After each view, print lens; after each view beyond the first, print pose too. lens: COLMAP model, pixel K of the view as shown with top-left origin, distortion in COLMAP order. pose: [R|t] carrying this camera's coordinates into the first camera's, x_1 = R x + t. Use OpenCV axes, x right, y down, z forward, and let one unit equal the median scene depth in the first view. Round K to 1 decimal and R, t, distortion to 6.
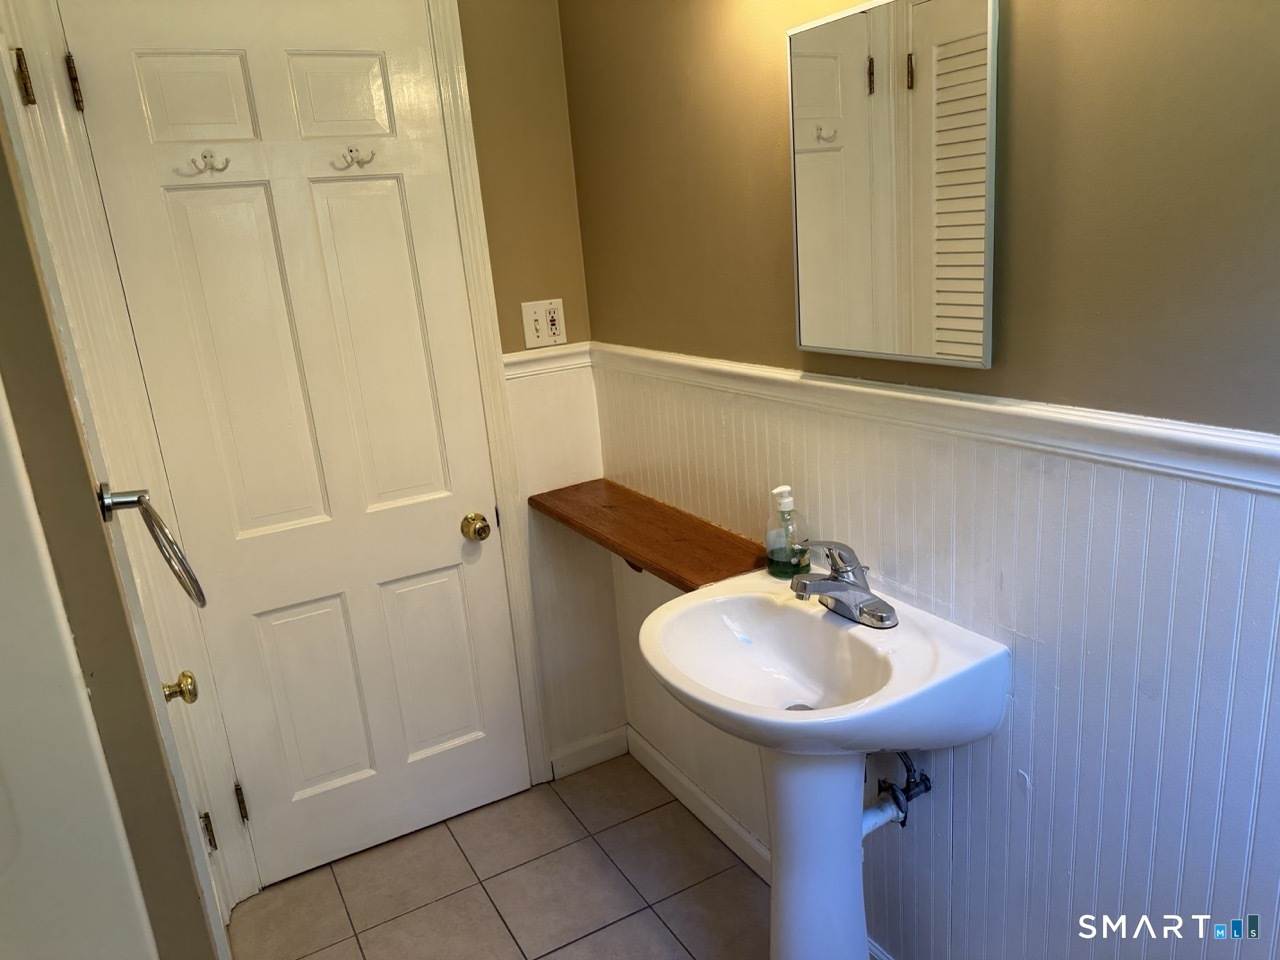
lens RADIAL K [[911.1, 0, 638.3], [0, 911.1, 482.7], [0, 0, 1]] dist [0.090229, -0.093676]
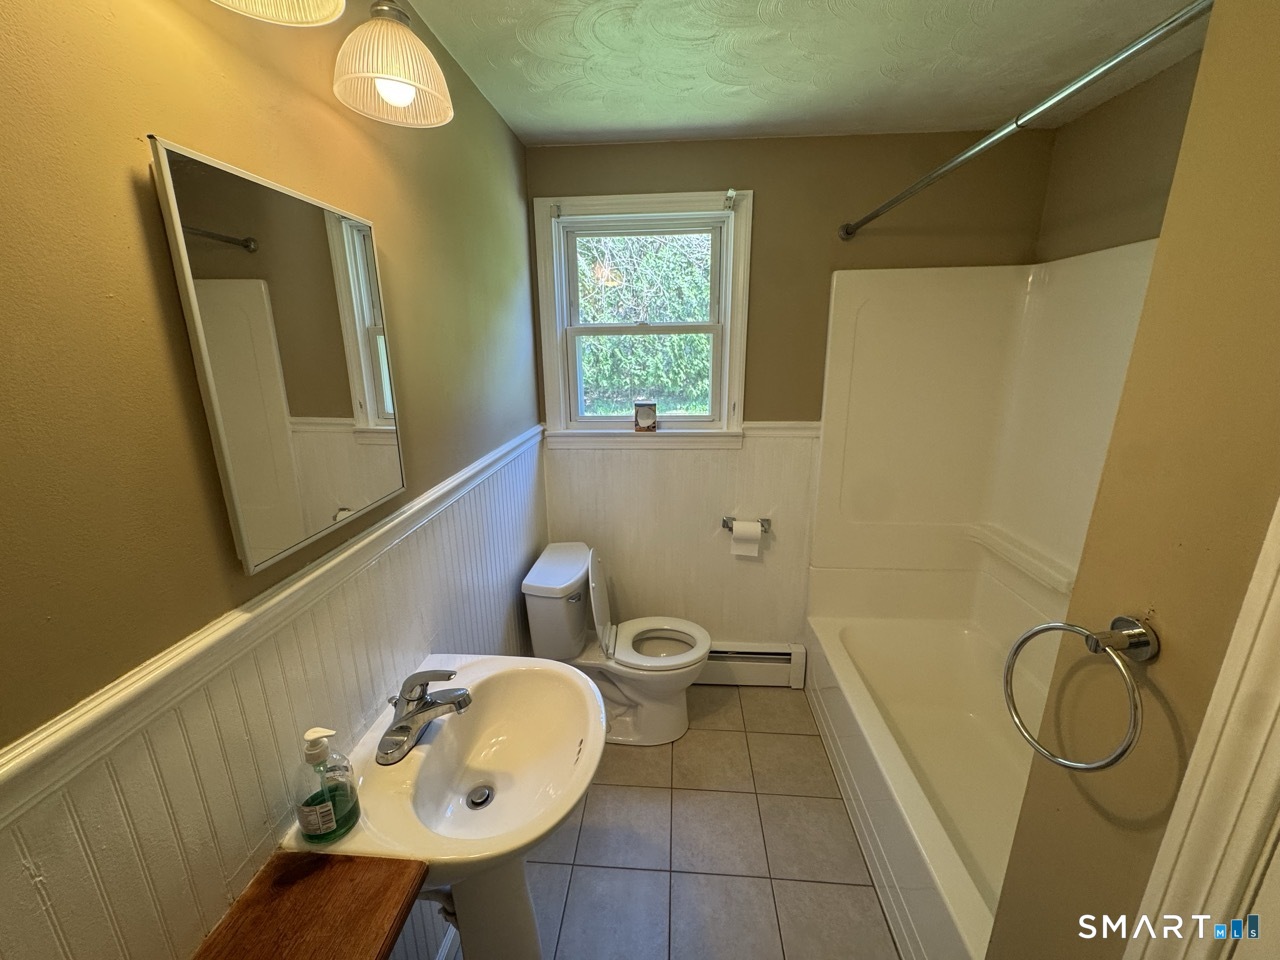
lens RADIAL K [[515.9, 0, 639.3], [0, 515.9, 477.4], [0, 0, 1]] dist [0.002447, -0.000293]
pose [[-0.826832, -0.054783, 0.559774, -0.316351], [0.224203, 0.880653, 0.417353, -0.317921], [-0.515831, 0.470584, -0.715870, 1.090739]]
